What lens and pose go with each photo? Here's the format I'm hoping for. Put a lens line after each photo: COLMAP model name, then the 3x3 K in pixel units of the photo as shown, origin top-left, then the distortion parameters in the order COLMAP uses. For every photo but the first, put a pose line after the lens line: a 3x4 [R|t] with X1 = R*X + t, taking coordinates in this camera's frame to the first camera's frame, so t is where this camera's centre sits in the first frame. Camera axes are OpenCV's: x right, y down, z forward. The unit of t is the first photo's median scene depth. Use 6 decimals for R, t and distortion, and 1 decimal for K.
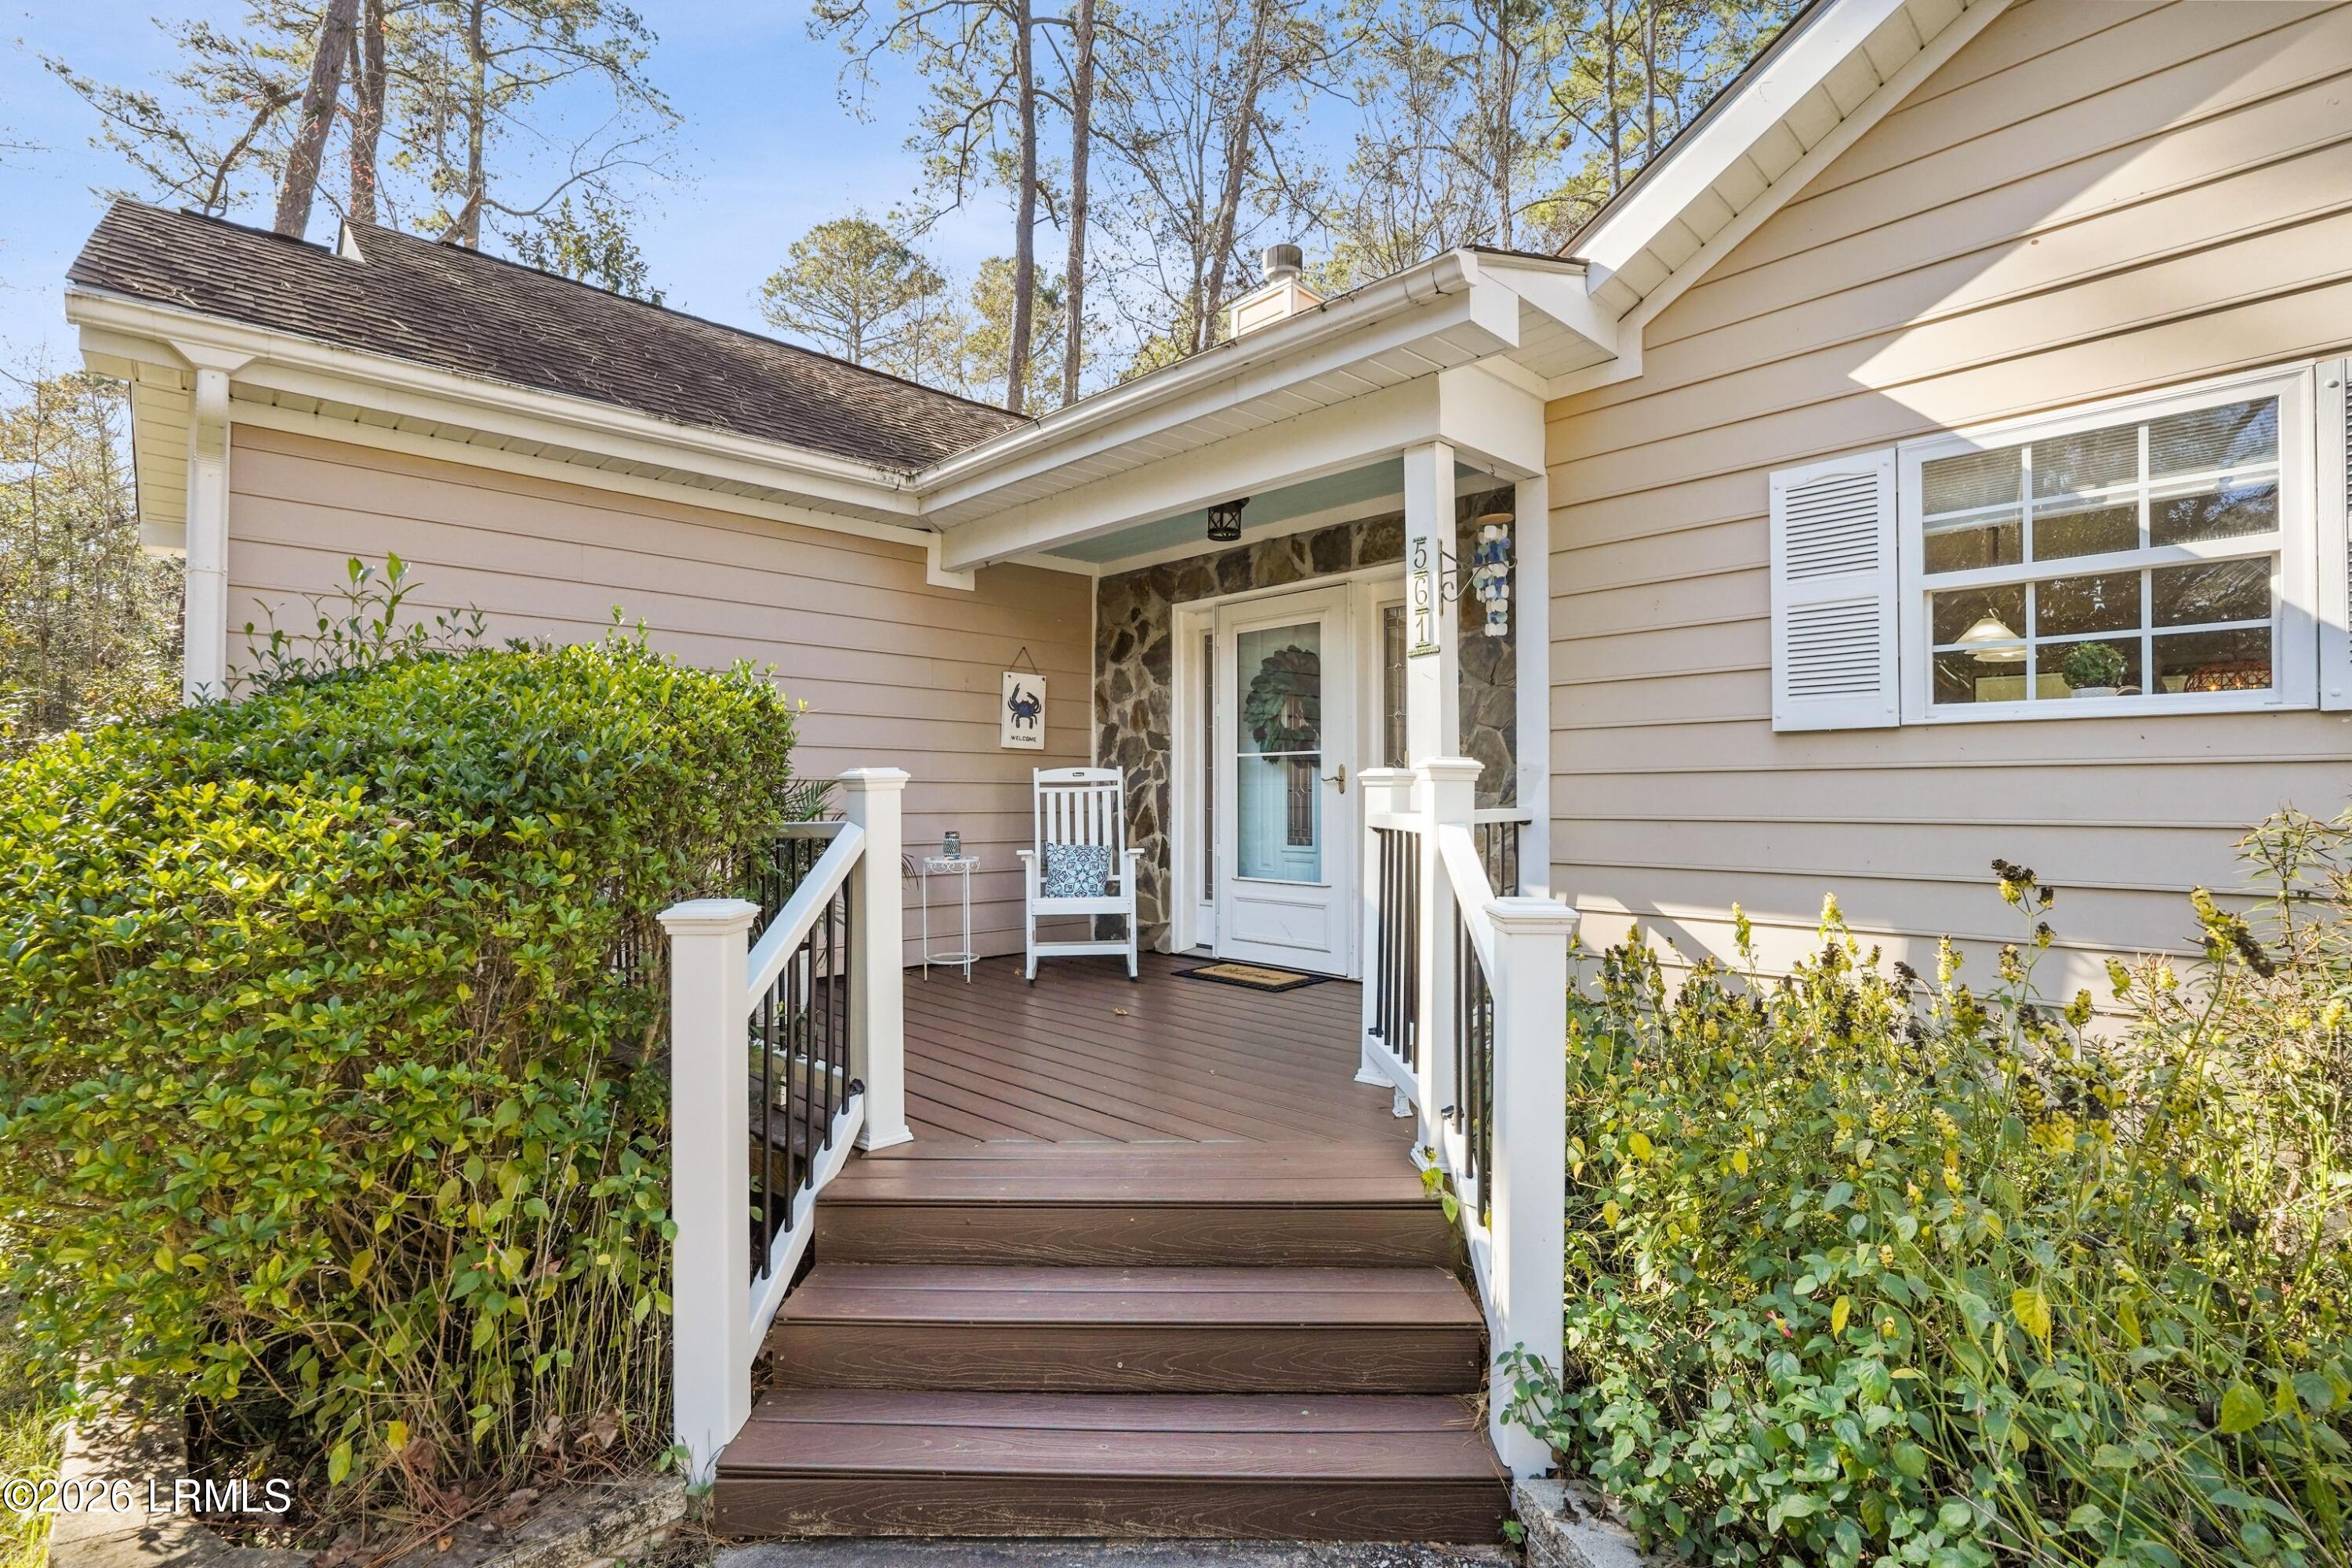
lens RADIAL K [[1048.9, 0, 1181.8], [0, 1048.9, 783.5], [0, 0, 1]] dist [0.004267, 0.000817]
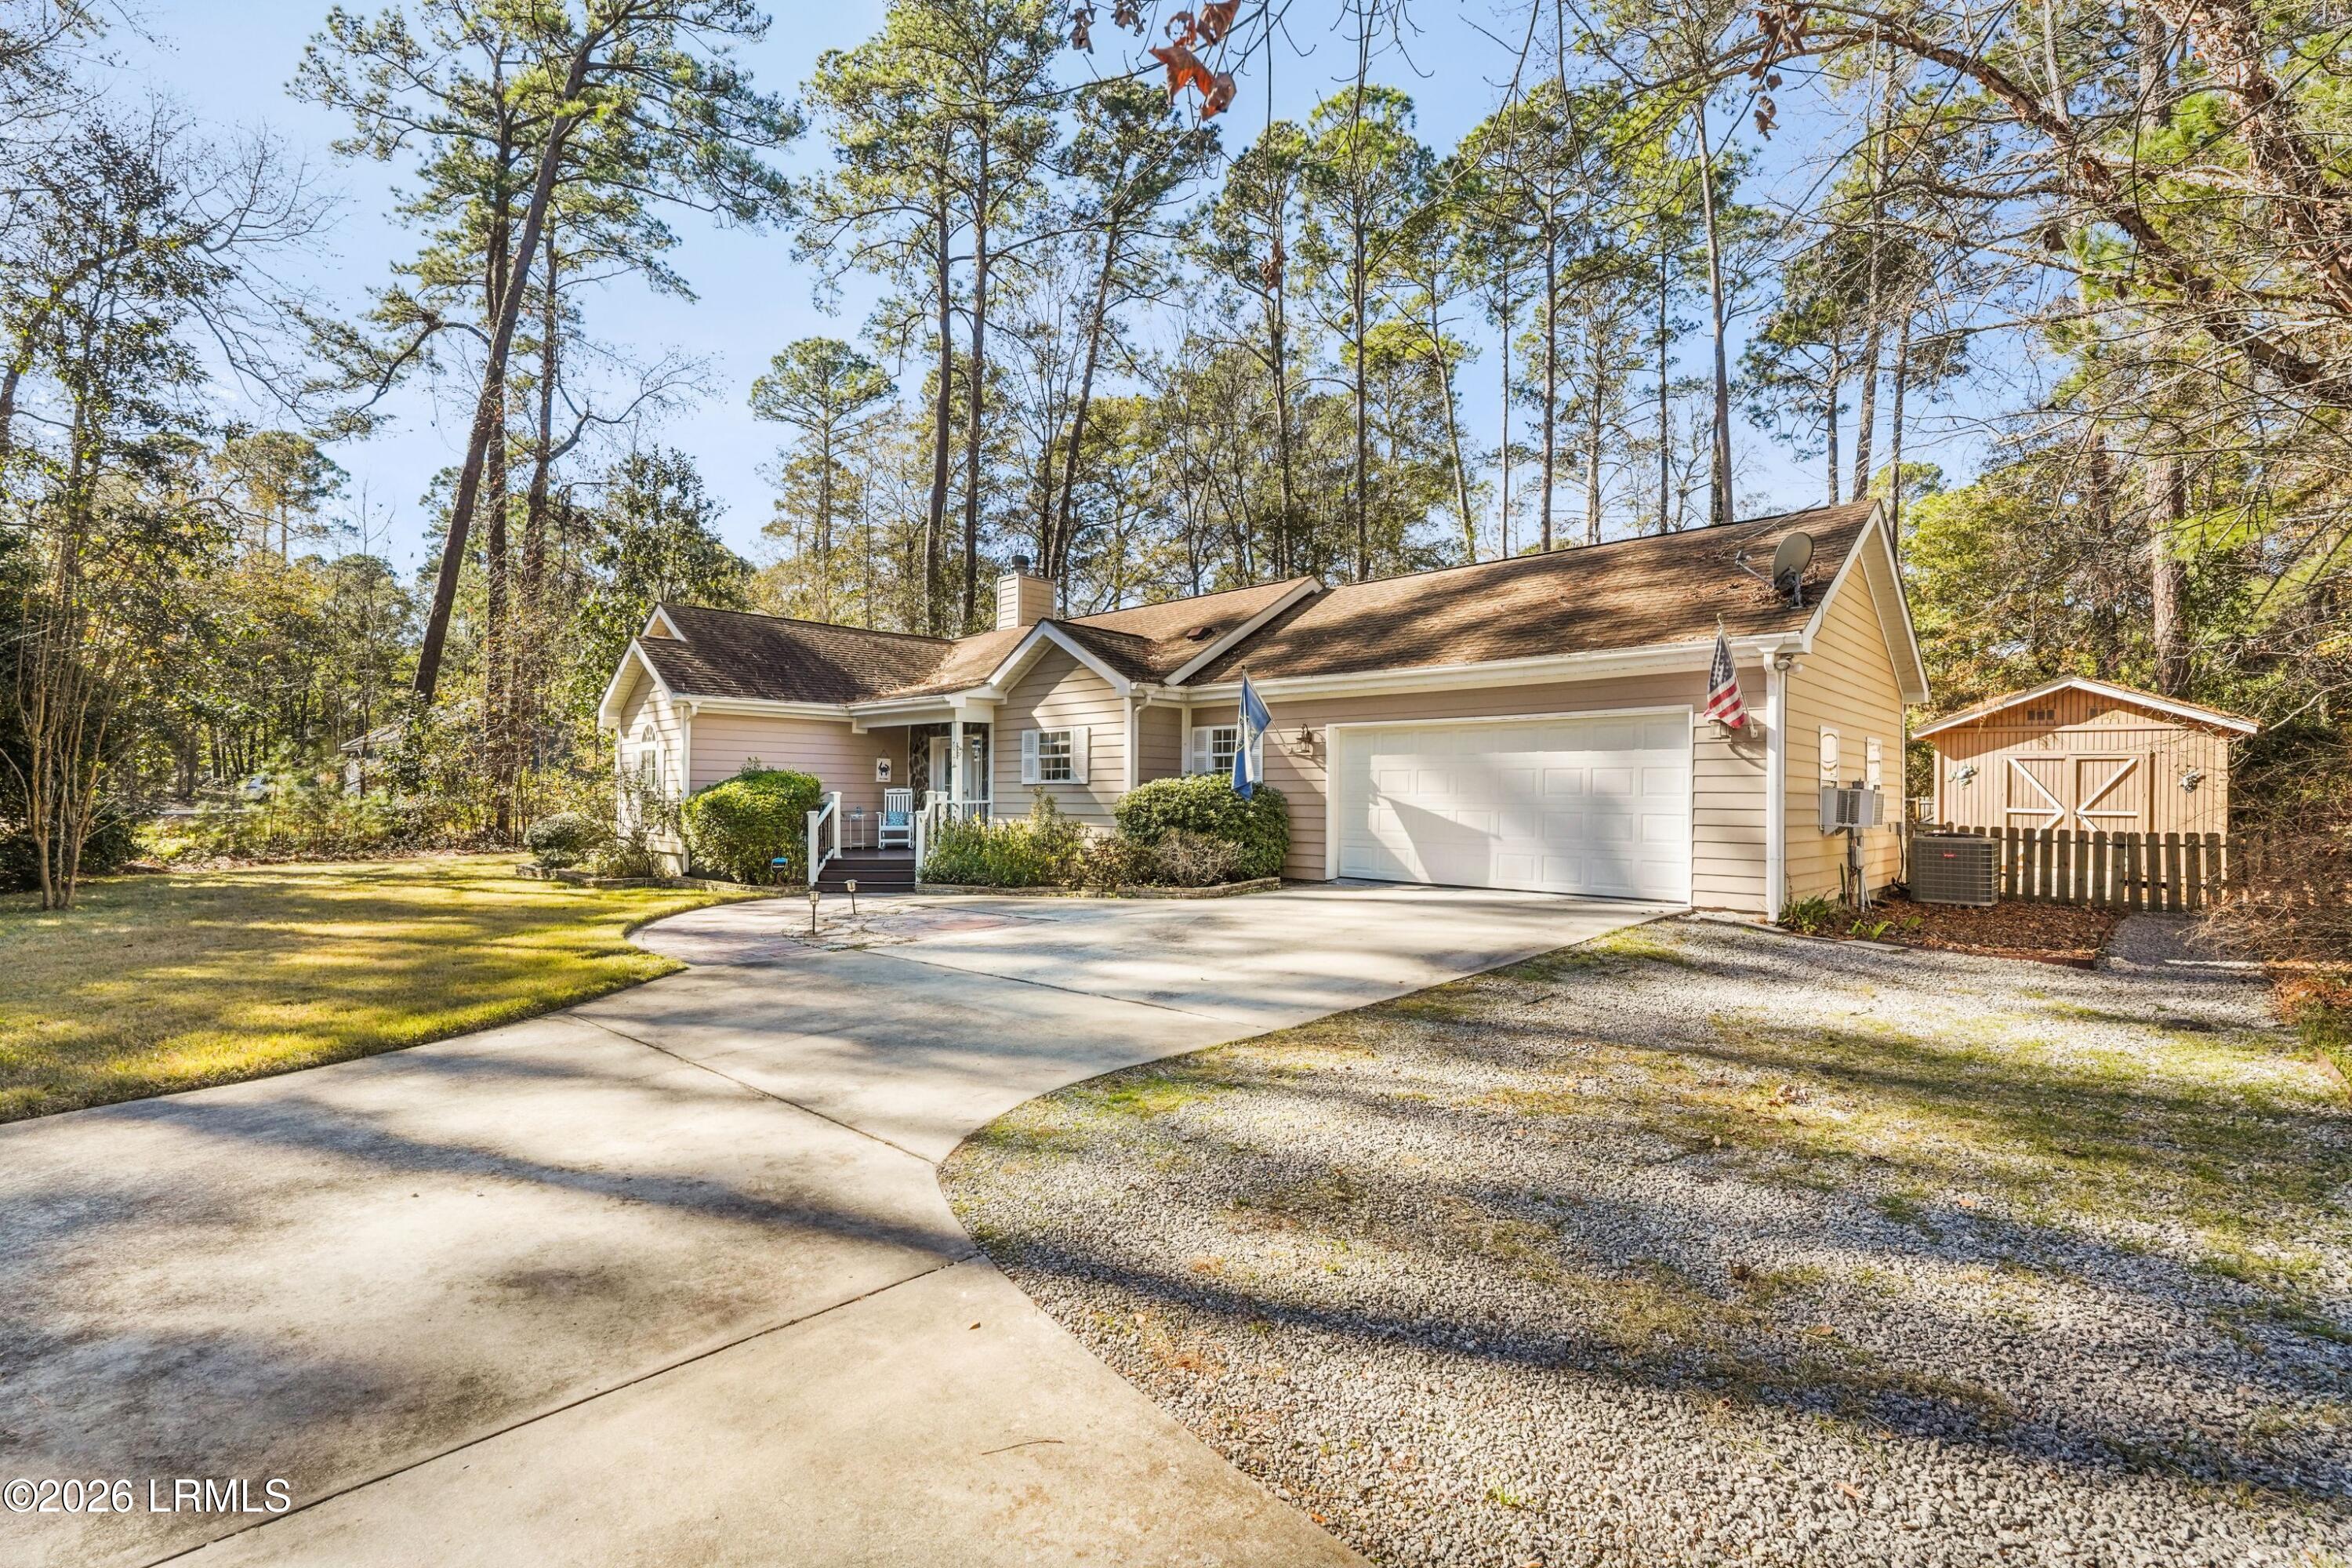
lens RADIAL K [[1061.2, 0, 1164.4], [0, 1061.2, 798.8], [0, 0, 1]] dist [-0.008519, 0.004376]
pose [[0.999949, 0.002260, 0.009865, 0.685225], [-0.002392, 0.999907, 0.013448, -0.028624], [-0.009833, -0.013470, 0.999861, -2.278022]]
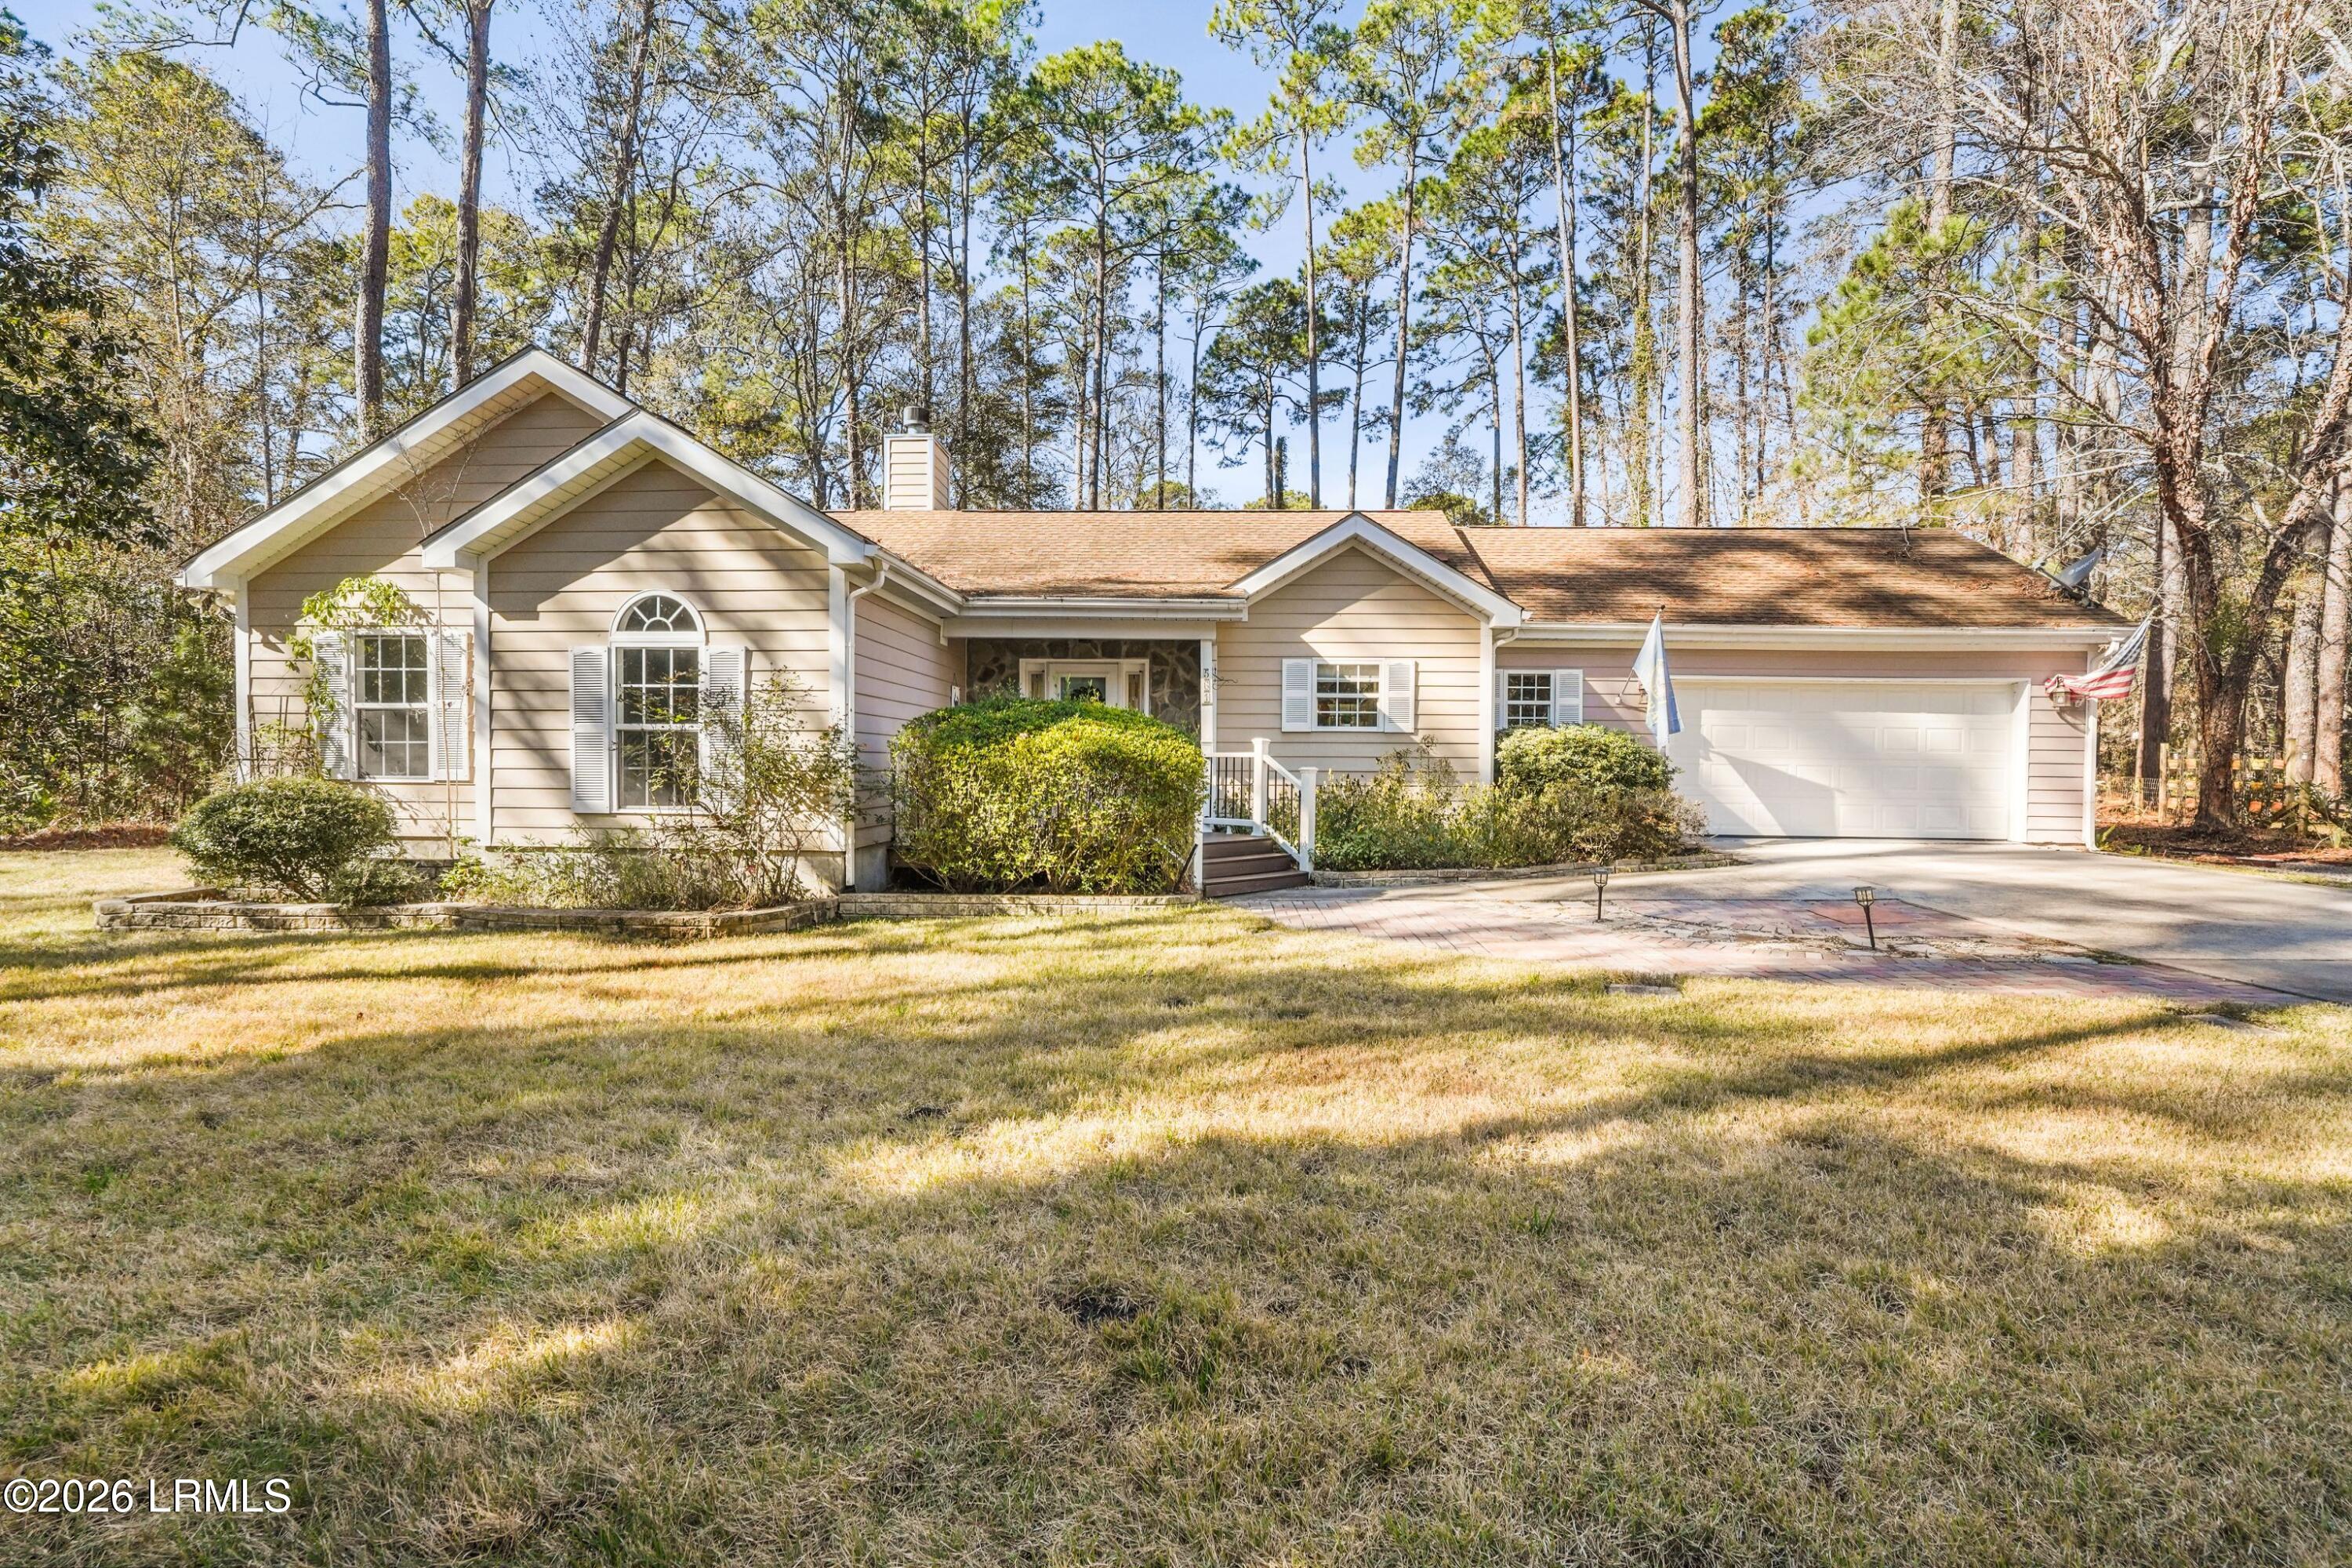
lens RADIAL K [[1061.2, 0, 1167.8], [0, 1061.2, 775.9], [0, 0, 1]] dist [-0.008519, 0.004376]
pose [[0.729382, -0.008424, 0.684054, -1.299301], [-0.014026, 0.999530, 0.027265, 0.005747], [-0.683962, -0.029481, 0.728921, -0.817200]]
